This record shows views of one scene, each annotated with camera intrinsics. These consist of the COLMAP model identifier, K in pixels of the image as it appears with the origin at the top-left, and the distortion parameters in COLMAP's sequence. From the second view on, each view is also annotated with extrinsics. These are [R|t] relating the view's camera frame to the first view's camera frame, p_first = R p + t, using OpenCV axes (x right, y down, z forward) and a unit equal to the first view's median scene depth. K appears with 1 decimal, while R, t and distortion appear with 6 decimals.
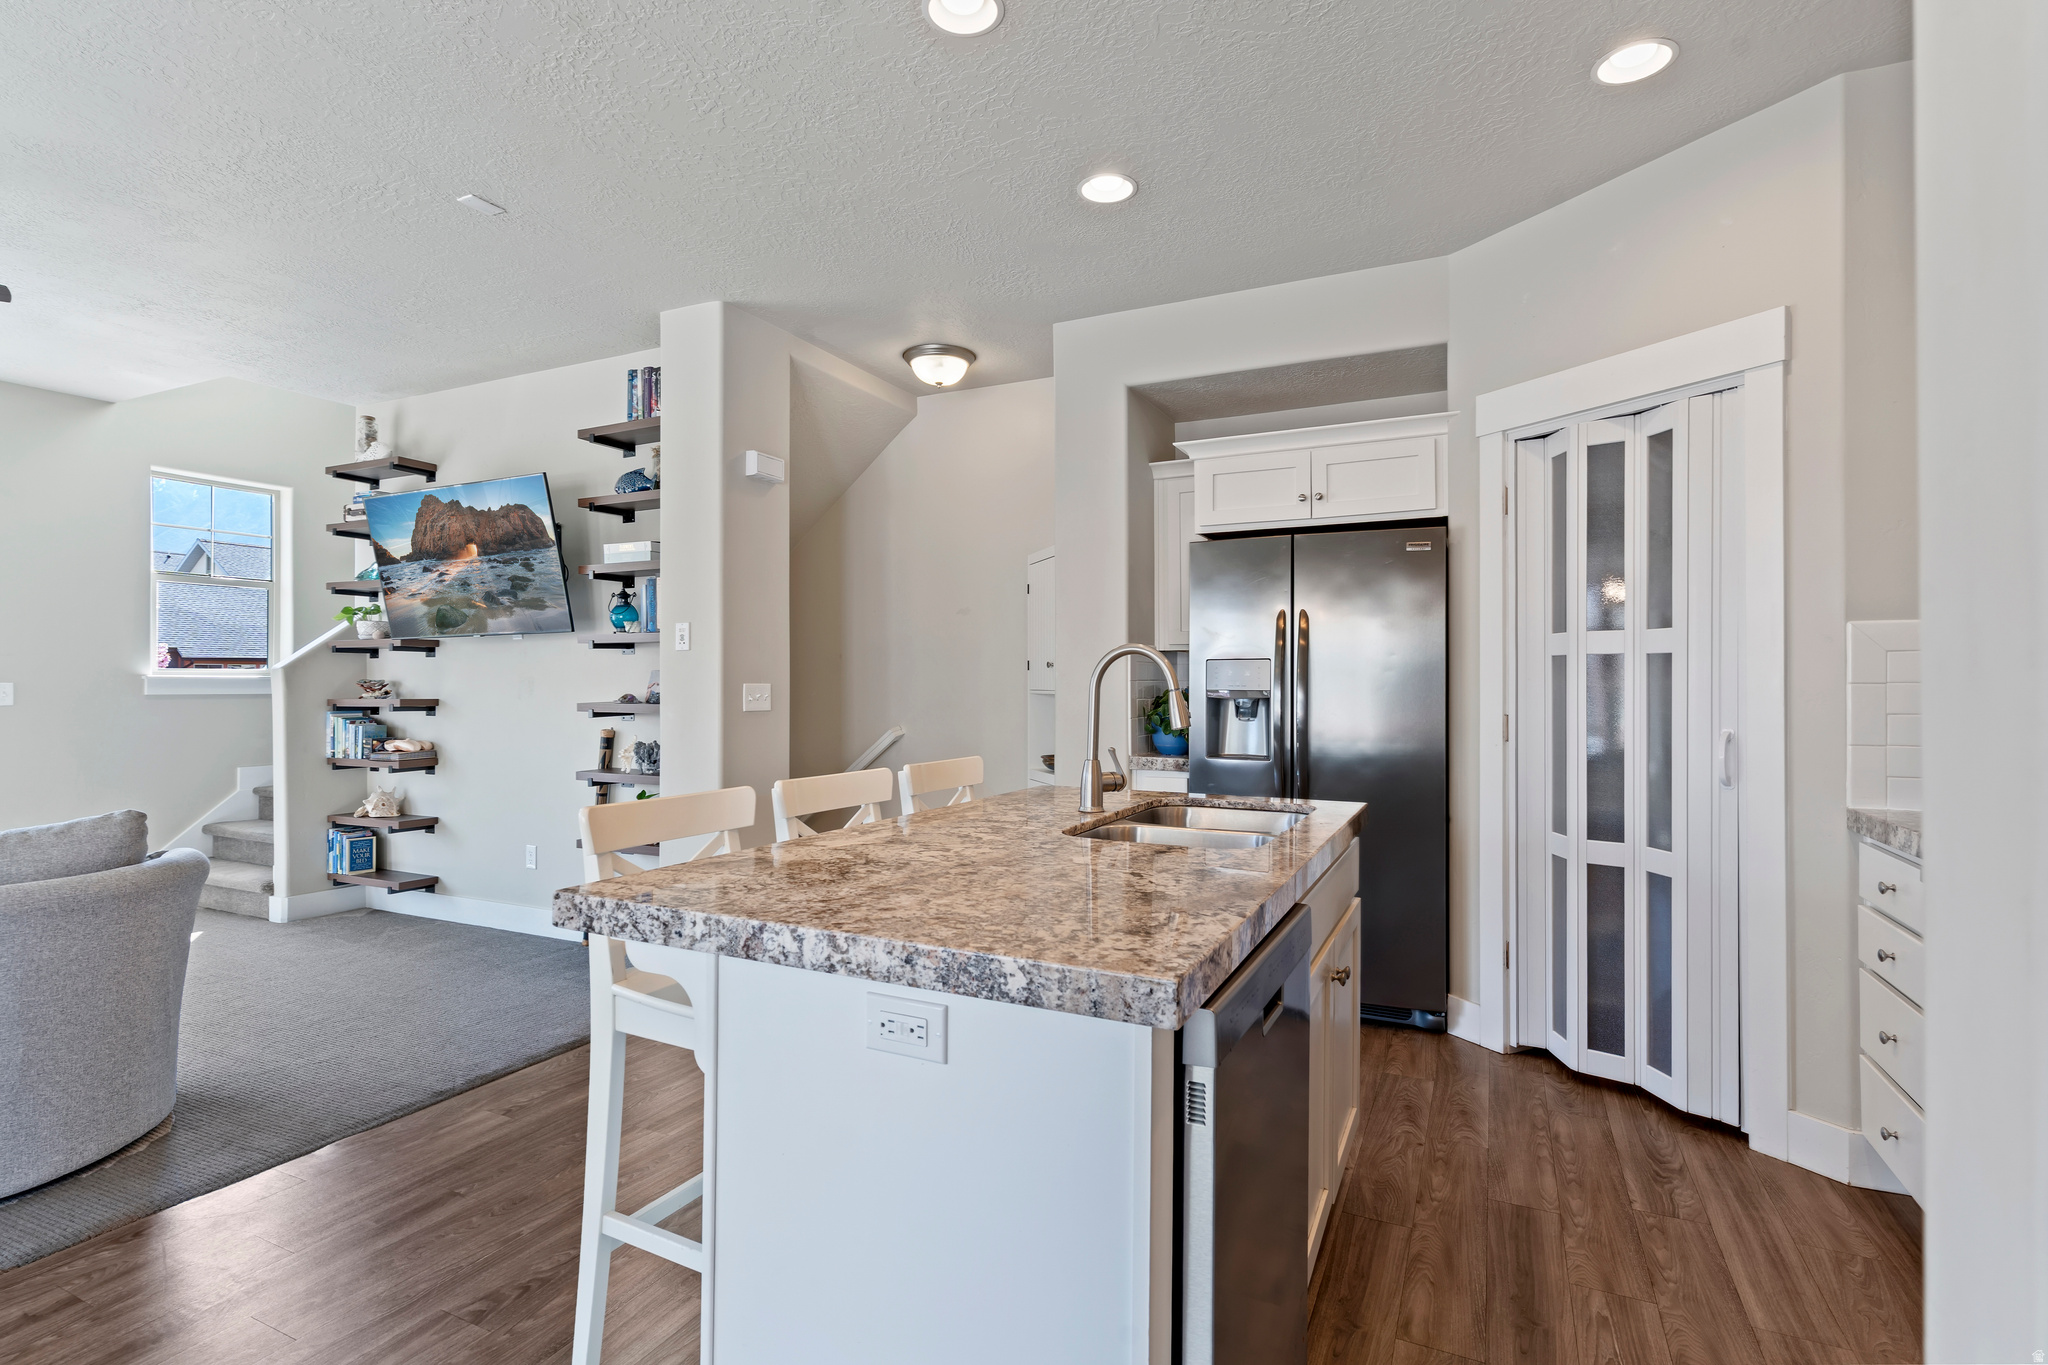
lens RADIAL K [[996.1, 0, 1014.0], [0, 996.1, 677.9], [0, 0, 1]] dist [0.003897, -0.002071]
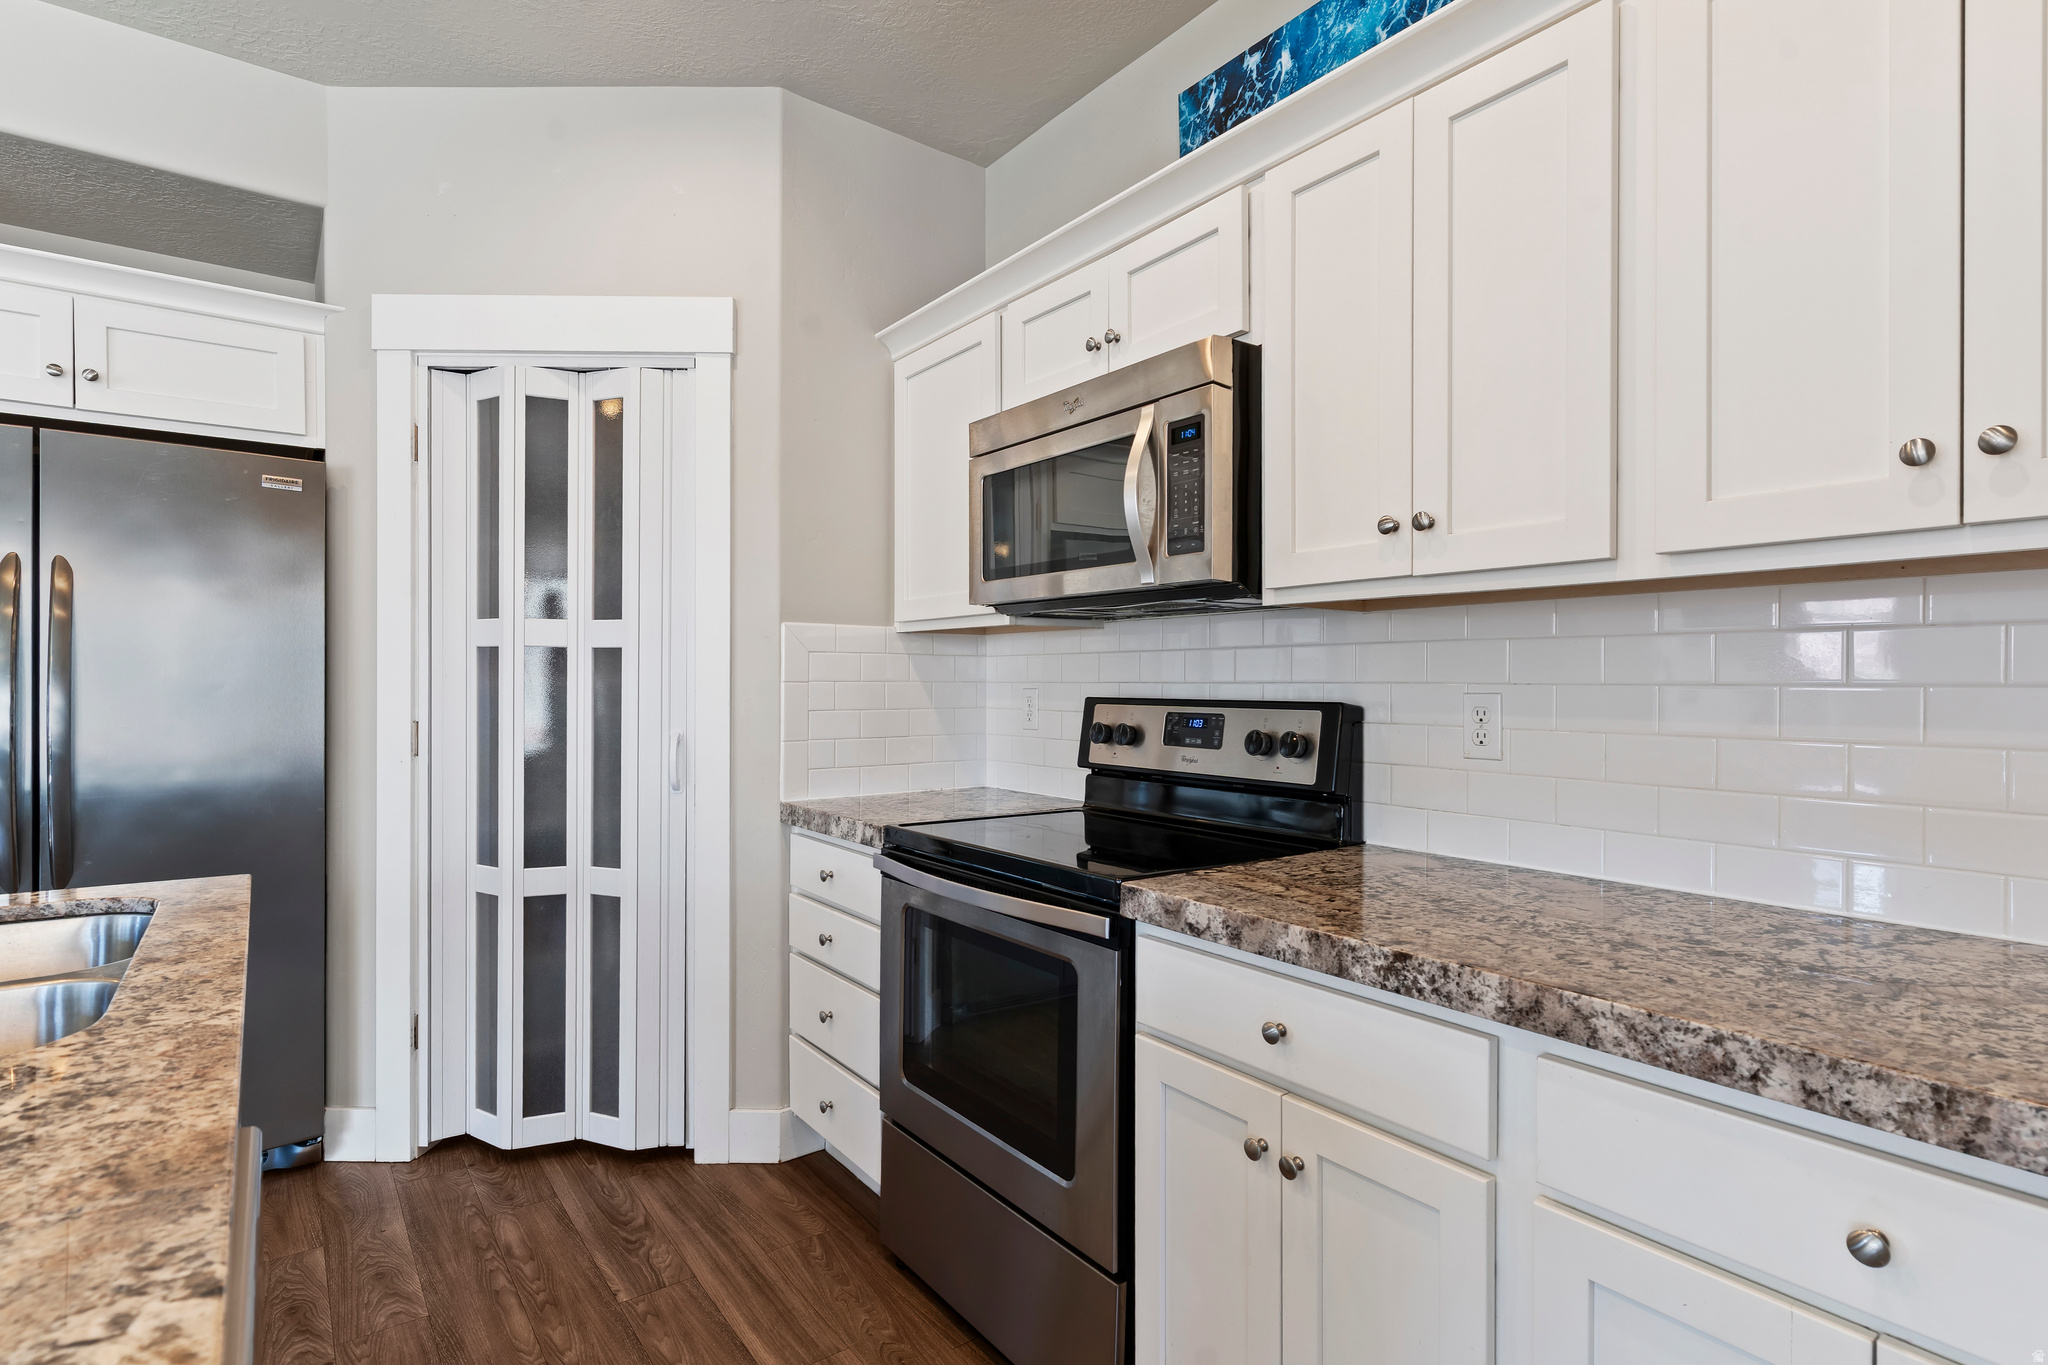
lens RADIAL K [[996.1, 0, 1017.3], [0, 996.1, 693.9], [0, 0, 1]] dist [0.003897, -0.002071]
pose [[0.452074, -0.004873, 0.891967, 0.013360], [-0.008254, 0.999919, 0.009646, 0.003522], [-0.891942, -0.011723, 0.451997, 0.192621]]
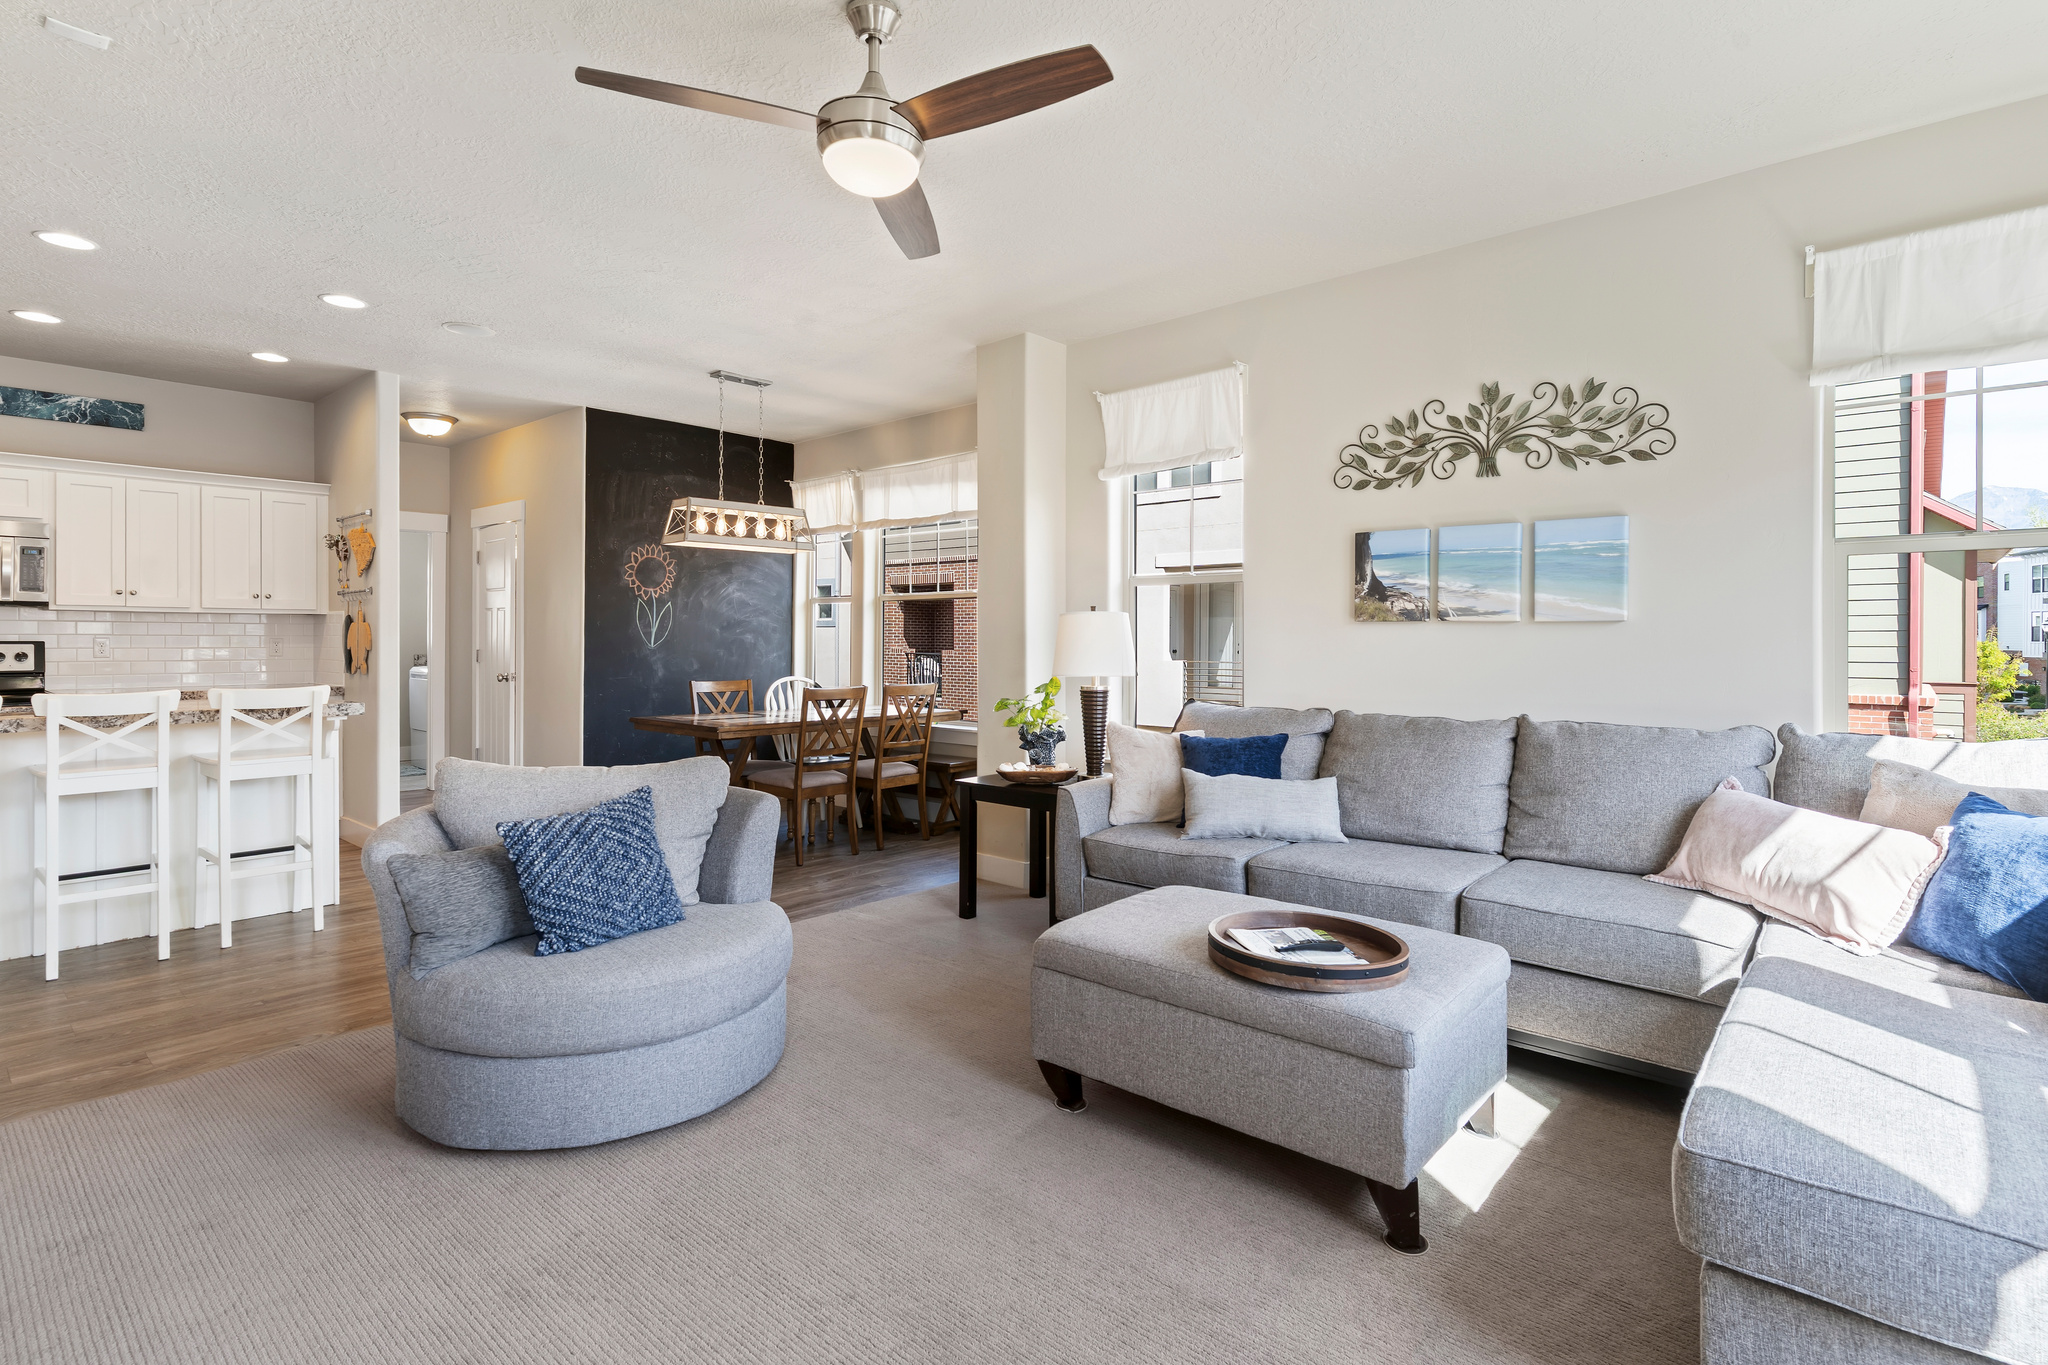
lens RADIAL K [[996.1, 0, 1027.8], [0, 996.1, 638.6], [0, 0, 1]] dist [0.003897, -0.002071]
pose [[-0.966332, -0.004865, 0.257252, -1.149230], [-0.005573, 0.999982, -0.002020, 0.002923], [-0.257238, -0.003386, -0.966342, 1.237422]]
